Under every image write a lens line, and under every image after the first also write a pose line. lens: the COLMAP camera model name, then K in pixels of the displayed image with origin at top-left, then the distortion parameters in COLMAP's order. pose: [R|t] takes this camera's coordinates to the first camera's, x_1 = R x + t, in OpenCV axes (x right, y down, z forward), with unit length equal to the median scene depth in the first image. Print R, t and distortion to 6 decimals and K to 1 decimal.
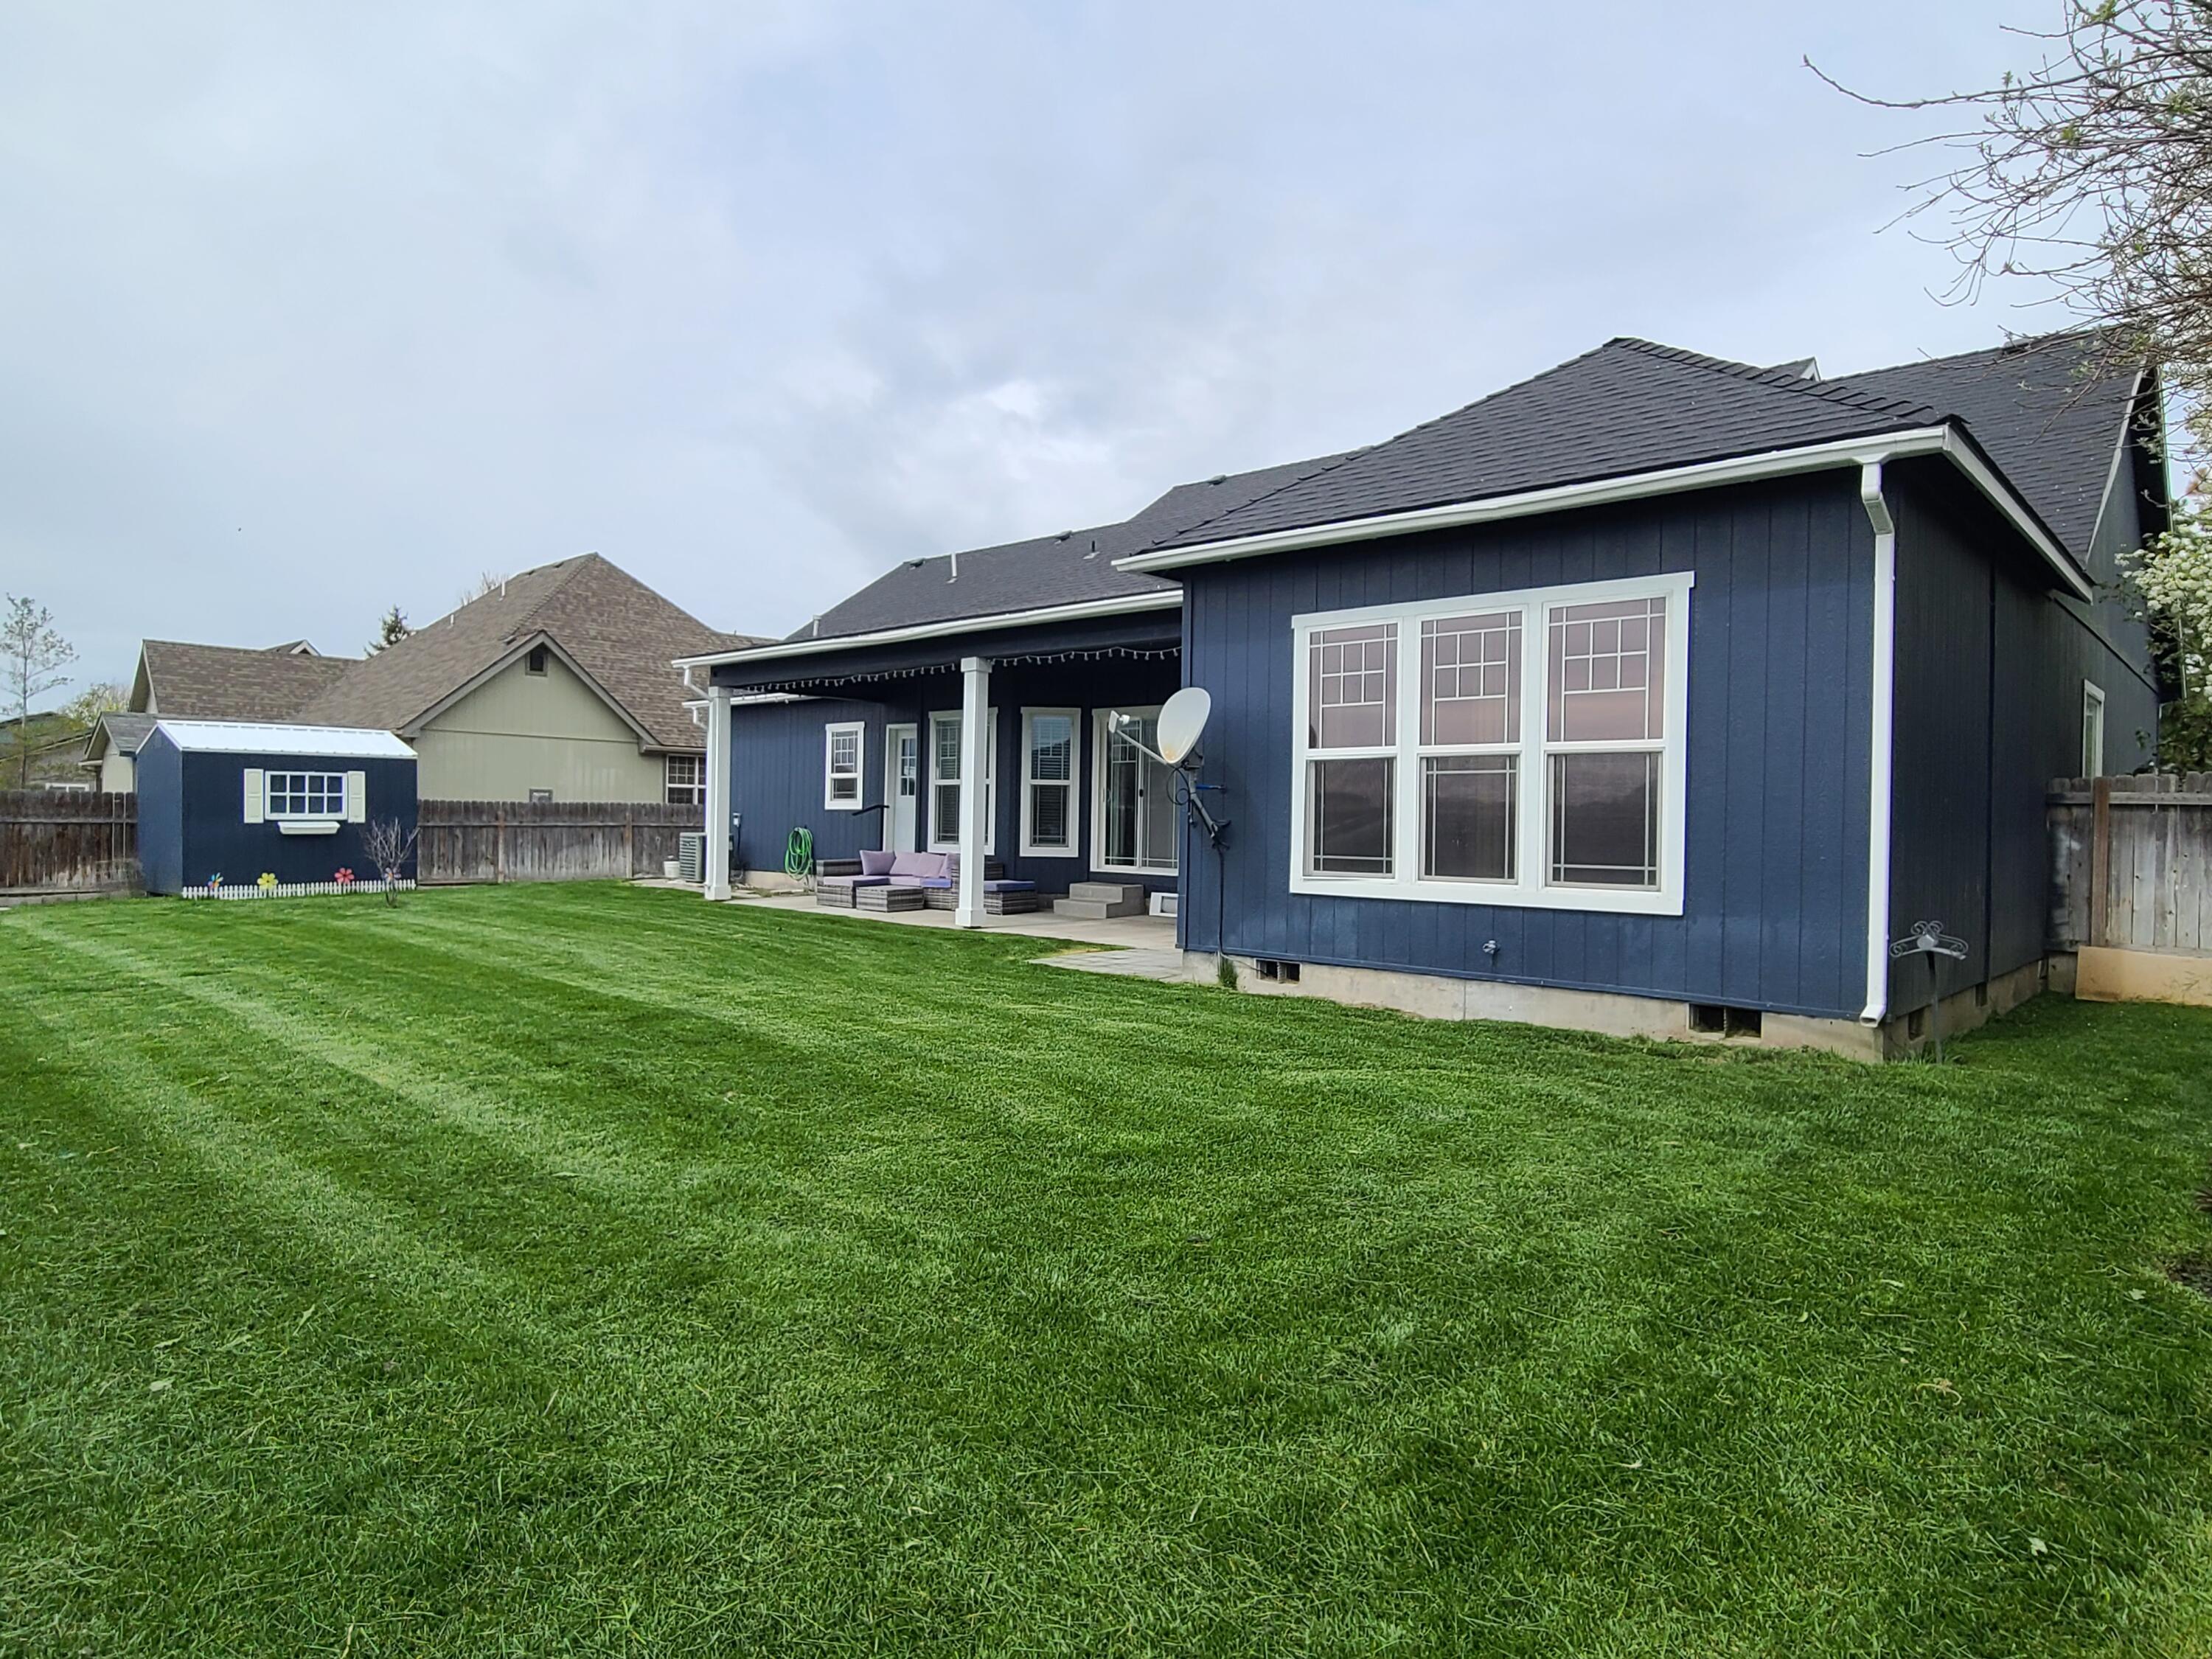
lens RADIAL K [[1420.9, 0, 1106.0], [0, 1420.9, 829.5], [0, 0, 1]] dist [-0.008025, 0.000338]
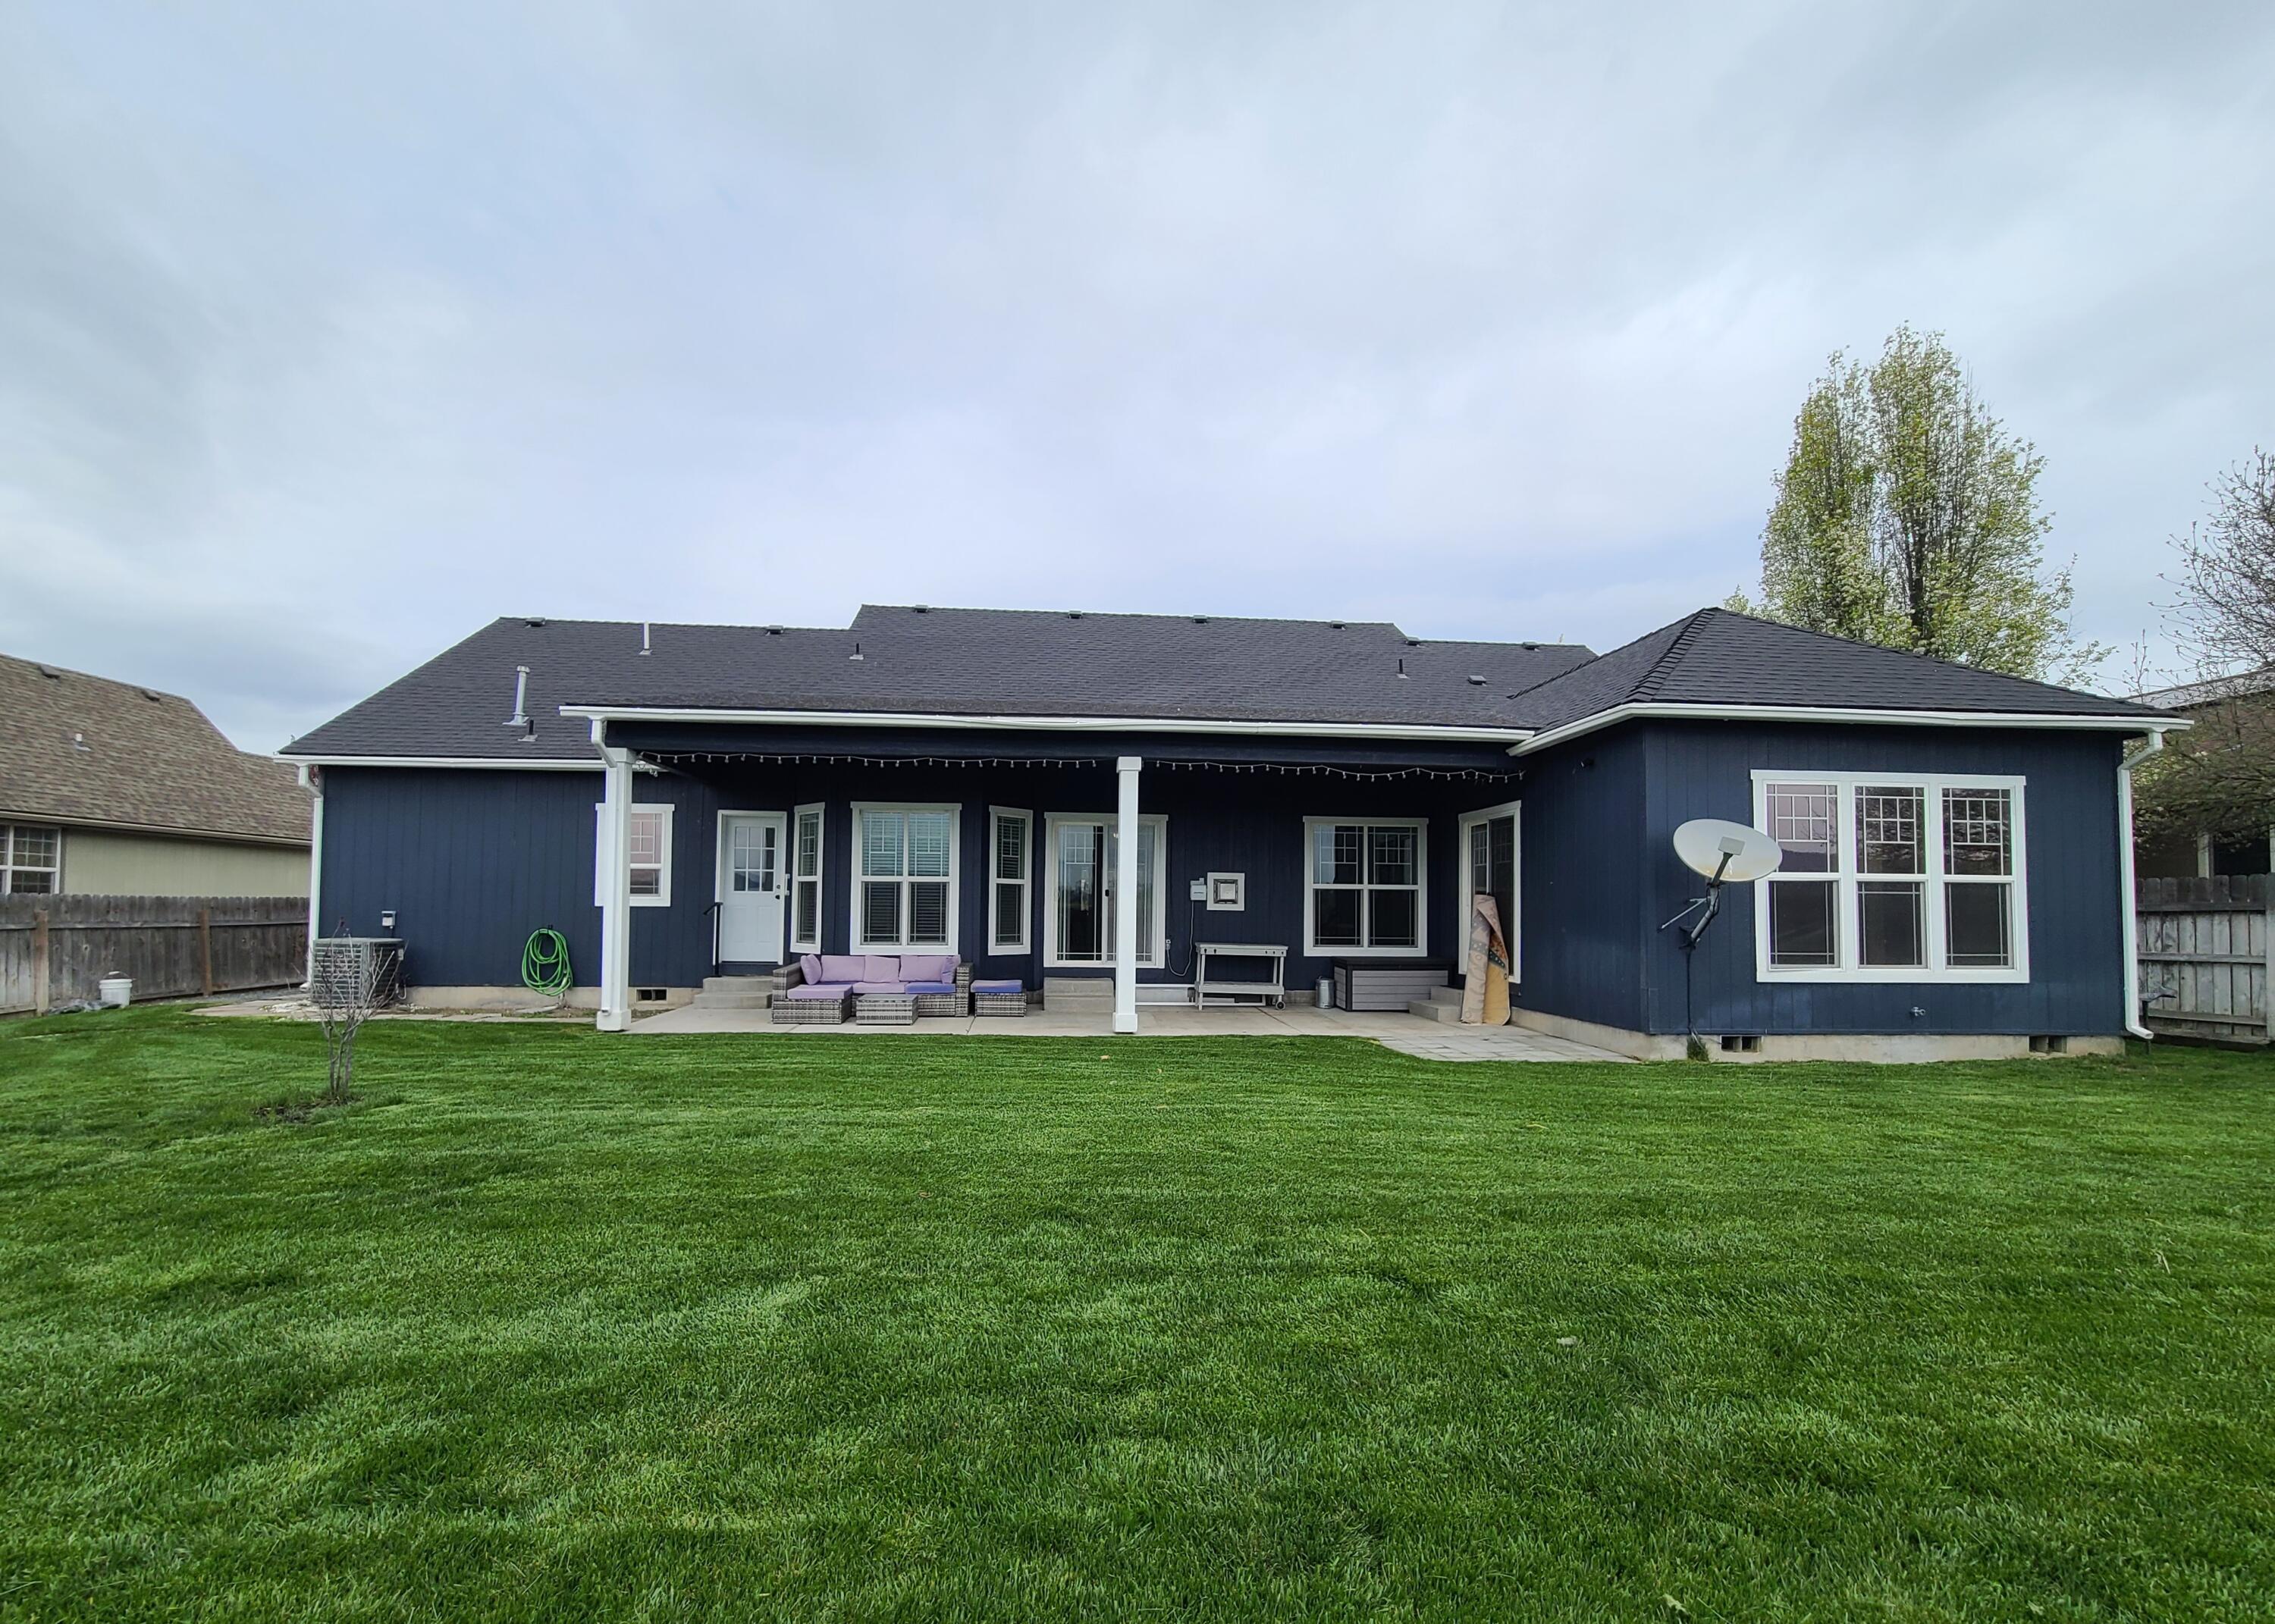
lens RADIAL K [[992.0, 0, 1138.9], [0, 992.0, 887.0], [0, 0, 1]] dist [-0.001083, -0.000155]
pose [[0.651135, 0.008128, 0.758919, -0.608239], [0.005630, 0.999863, -0.015540, -0.020787], [-0.758941, 0.014391, 0.651000, 0.547841]]
